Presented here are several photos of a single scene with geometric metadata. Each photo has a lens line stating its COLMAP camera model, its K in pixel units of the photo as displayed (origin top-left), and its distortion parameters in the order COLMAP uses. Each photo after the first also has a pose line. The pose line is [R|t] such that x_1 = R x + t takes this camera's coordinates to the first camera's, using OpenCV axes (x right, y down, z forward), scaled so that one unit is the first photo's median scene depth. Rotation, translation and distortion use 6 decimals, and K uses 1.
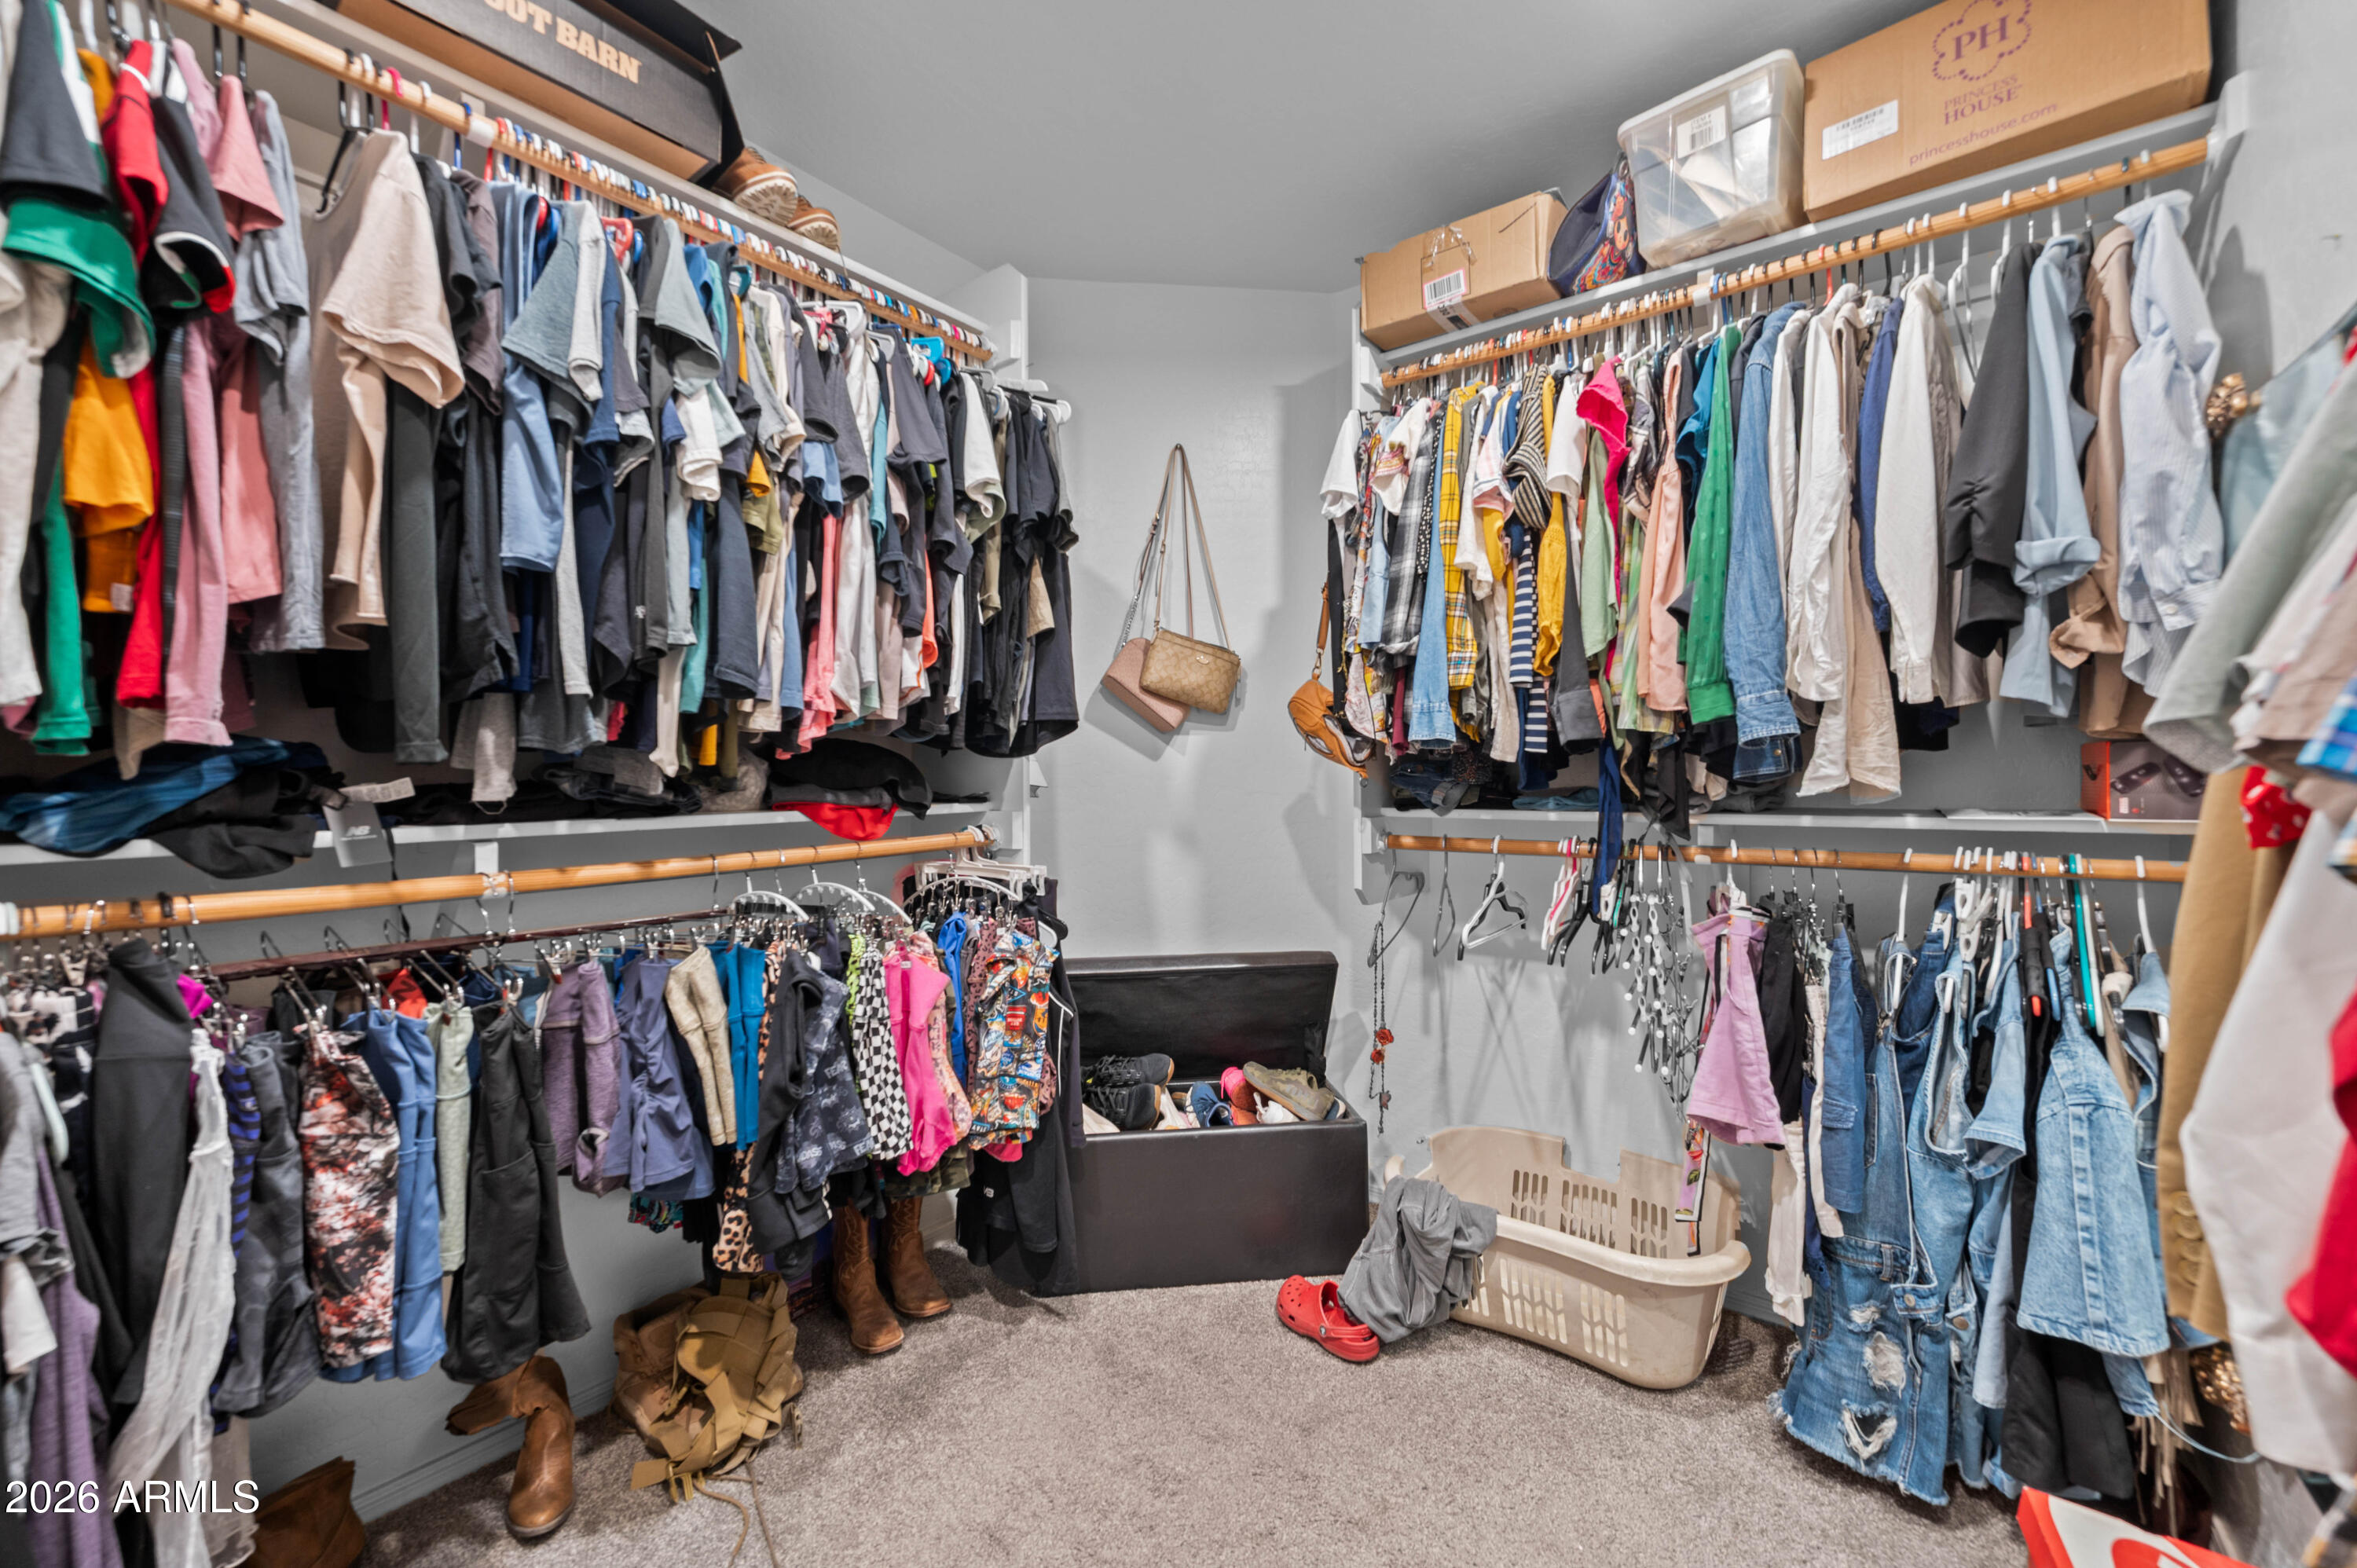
lens RADIAL K [[953.3, 0, 1140.7], [0, 953.3, 778.9], [0, 0, 1]] dist [0.004664, -0.001428]
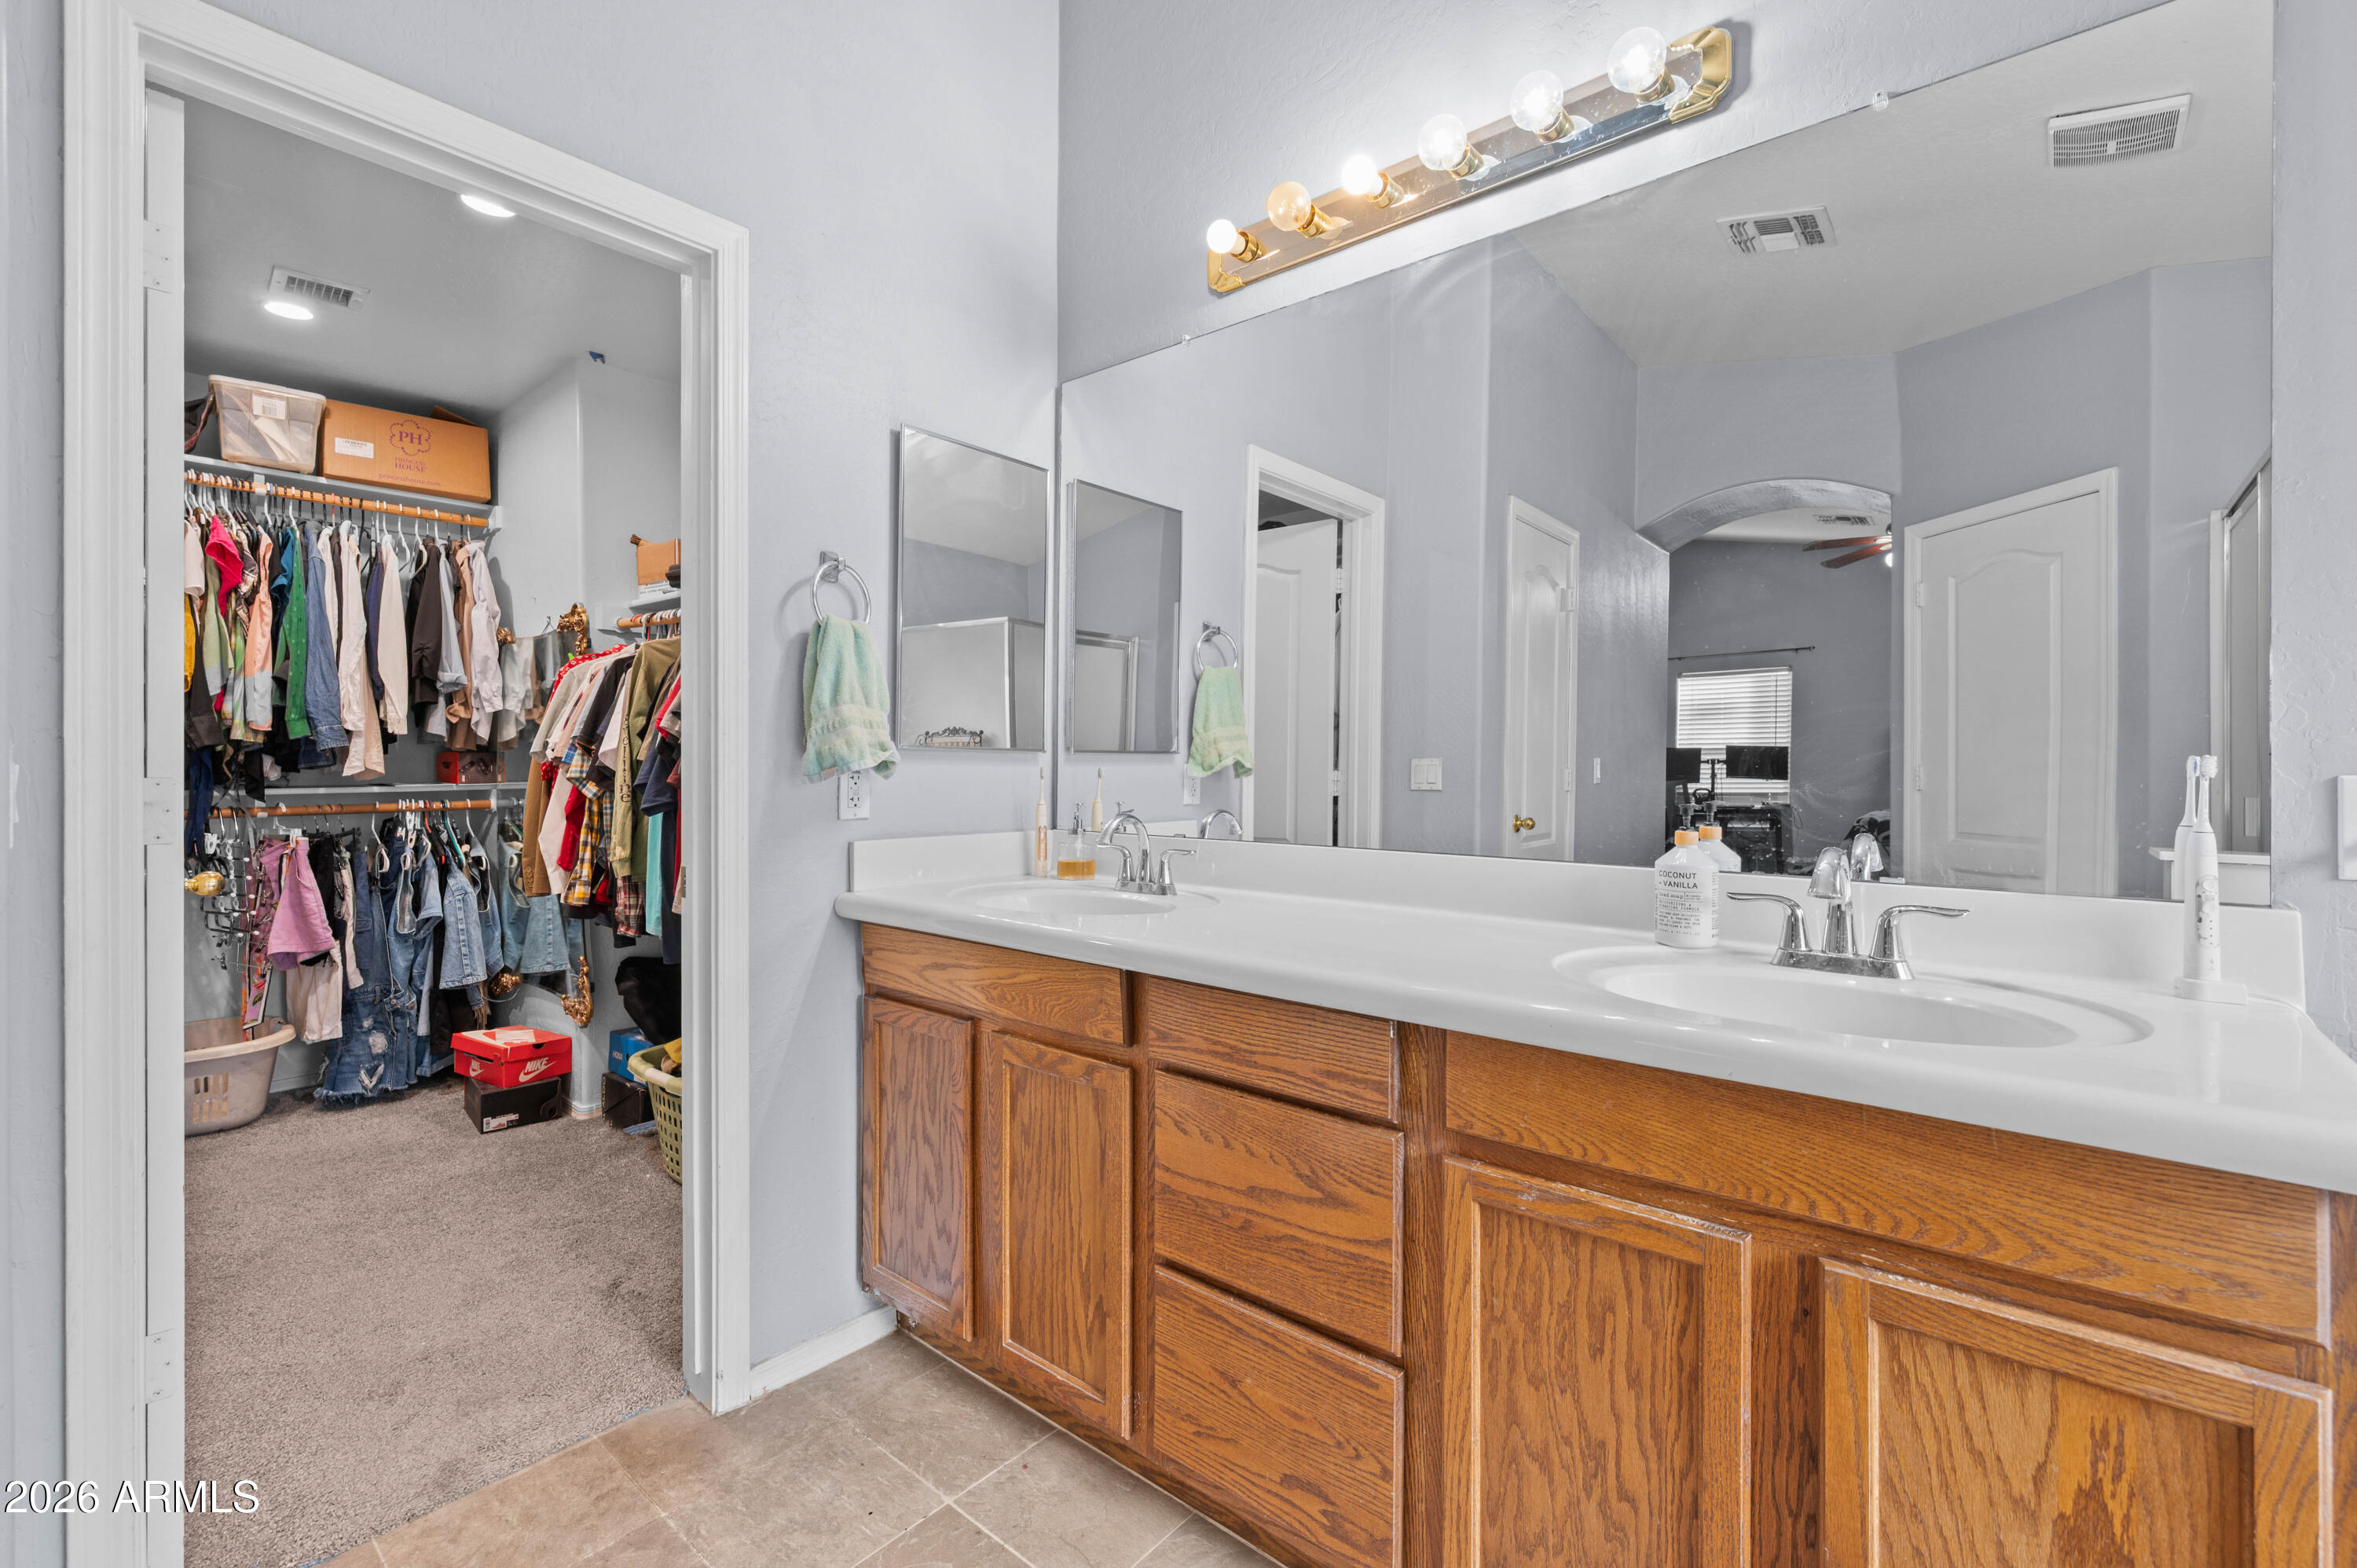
lens RADIAL K [[988.4, 0, 1151.4], [0, 988.4, 769.9], [0, 0, 1]] dist [-0.002121, 0.001019]
pose [[0.045492, 0.000503, 0.998965, -1.377307], [0.006612, 0.999978, -0.000805, 0.018738], [-0.998943, 0.006642, 0.045488, -0.849457]]
